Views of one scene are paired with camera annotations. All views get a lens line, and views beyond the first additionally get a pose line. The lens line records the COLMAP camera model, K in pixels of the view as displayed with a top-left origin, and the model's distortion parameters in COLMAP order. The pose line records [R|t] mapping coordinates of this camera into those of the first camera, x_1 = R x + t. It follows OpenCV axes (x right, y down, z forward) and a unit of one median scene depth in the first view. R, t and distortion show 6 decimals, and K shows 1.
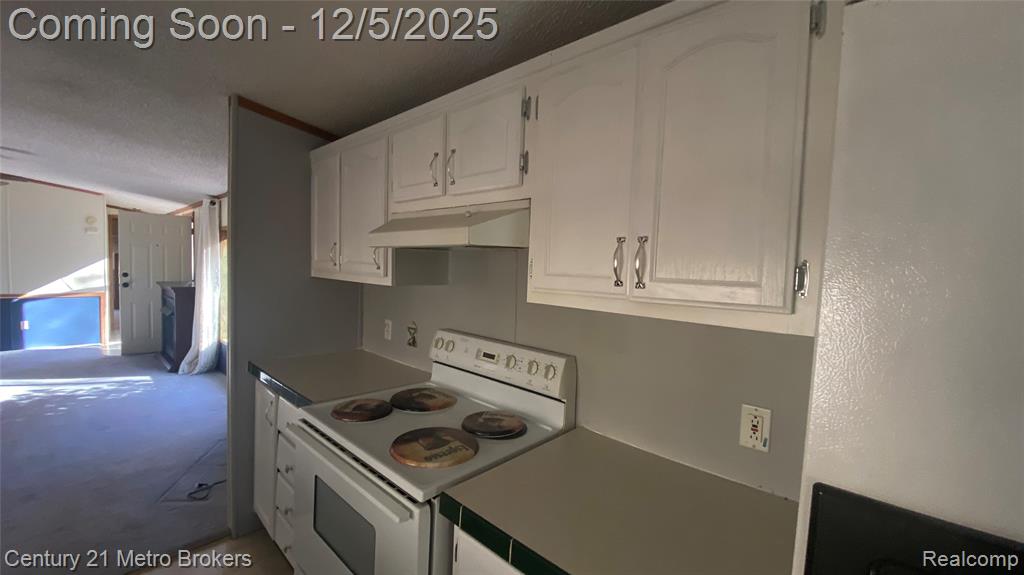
lens RADIAL K [[408.8, 0, 504.9], [0, 408.8, 286.8], [0, 0, 1]] dist [0.016530, -0.021026]
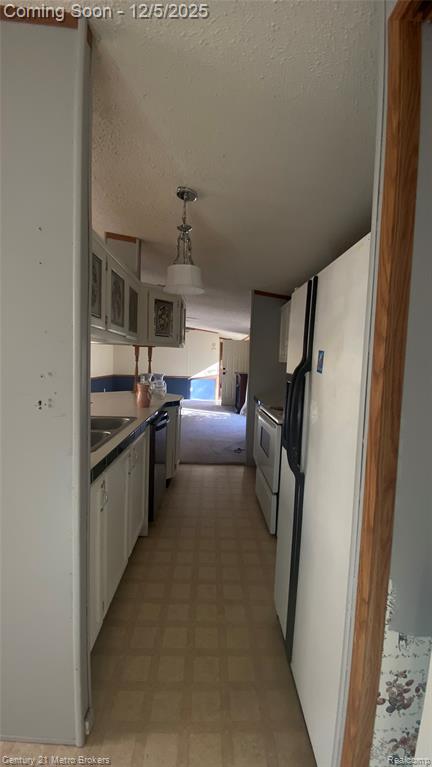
lens RADIAL K [[306.2, 0, 216.0], [0, 306.2, 383.5], [0, 0, 1]] dist [0.016530, -0.021026]
pose [[0.703823, 0.030715, -0.709711, 0.240528], [-0.039449, 0.999213, 0.004123, 0.049569], [0.709279, 0.025095, 0.704481, -0.214791]]
